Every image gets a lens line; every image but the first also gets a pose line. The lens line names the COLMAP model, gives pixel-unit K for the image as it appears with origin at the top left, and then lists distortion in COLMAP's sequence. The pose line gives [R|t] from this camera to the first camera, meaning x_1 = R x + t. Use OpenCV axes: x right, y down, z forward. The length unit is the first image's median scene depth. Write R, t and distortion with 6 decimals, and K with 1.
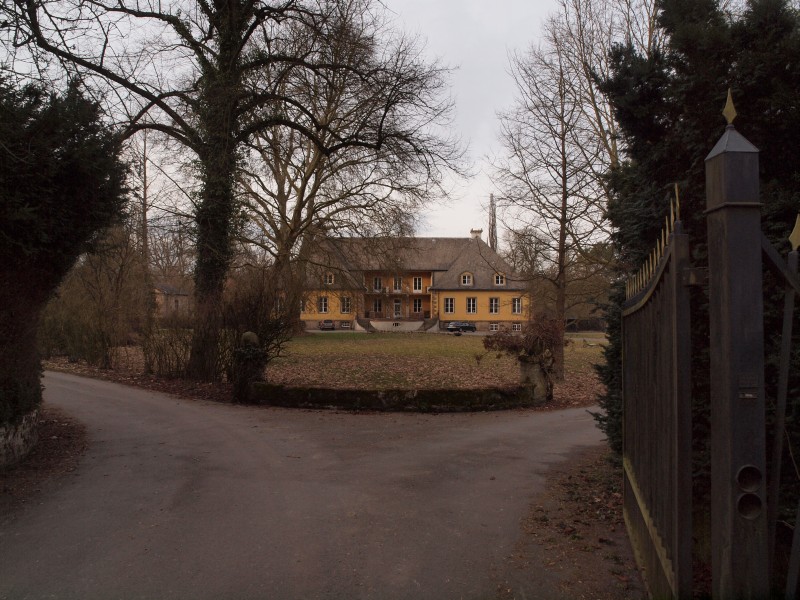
lens RADIAL K [[575.4, 0, 400.0], [0, 575.4, 300.0], [0, 0, 1]] dist [-0.164051, -0.000225]
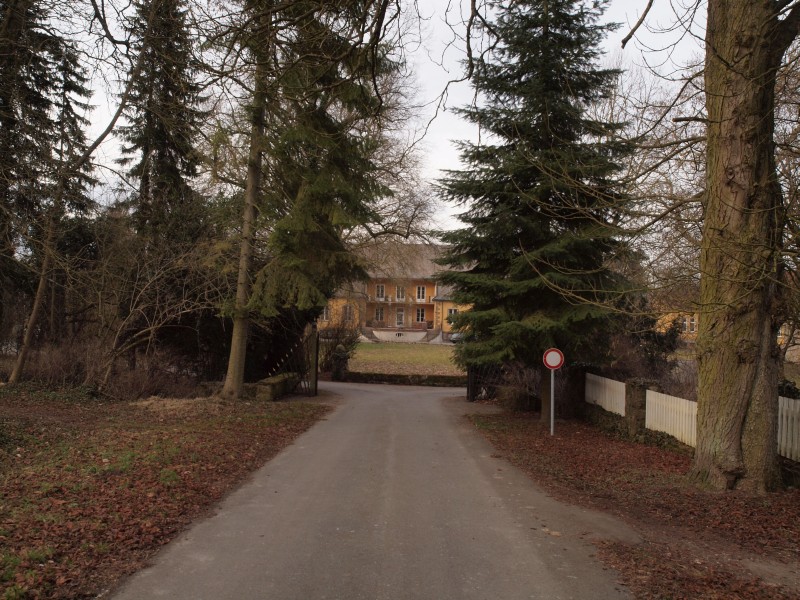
lens RADIAL K [[746.1, 0, 400.0], [0, 746.1, 300.0], [0, 0, 1]] dist [-0.195873, -0.000186]
pose [[0.999714, 0.023300, 0.005453, -0.012352], [-0.023308, 0.999727, 0.001427, -0.018055], [-0.005418, -0.001554, 0.999984, -0.271659]]
